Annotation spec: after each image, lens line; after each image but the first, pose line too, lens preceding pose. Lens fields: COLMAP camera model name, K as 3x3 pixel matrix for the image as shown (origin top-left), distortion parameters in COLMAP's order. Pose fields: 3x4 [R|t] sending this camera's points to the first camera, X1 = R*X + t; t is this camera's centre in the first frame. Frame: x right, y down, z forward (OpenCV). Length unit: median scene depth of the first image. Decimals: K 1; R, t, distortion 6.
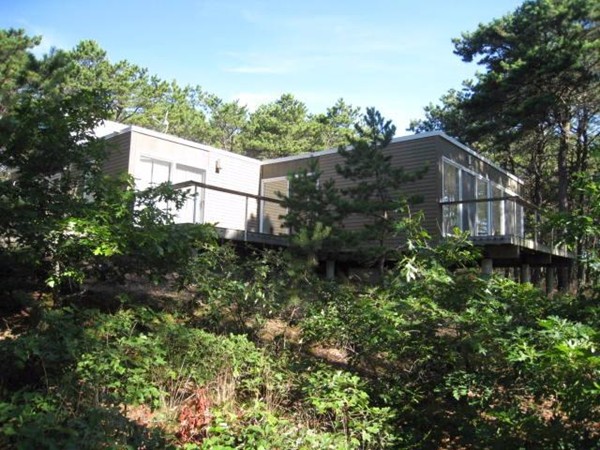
lens RADIAL K [[475.6, 0, 300.0], [0, 475.6, 225.0], [0, 0, 1]] dist [-0.154576, 0.089233]
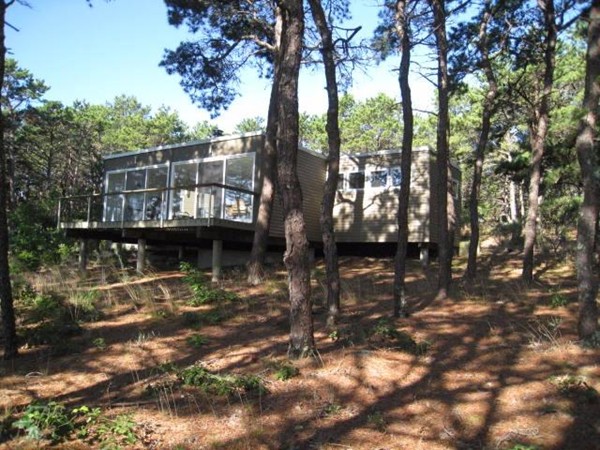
lens RADIAL K [[475.6, 0, 300.0], [0, 475.6, 225.0], [0, 0, 1]] dist [-0.154576, 0.089233]
pose [[0.137951, -0.093100, -0.986054, 1.648500], [0.077545, 0.993532, -0.082957, 0.173791], [0.987399, -0.065020, 0.144278, 1.233948]]
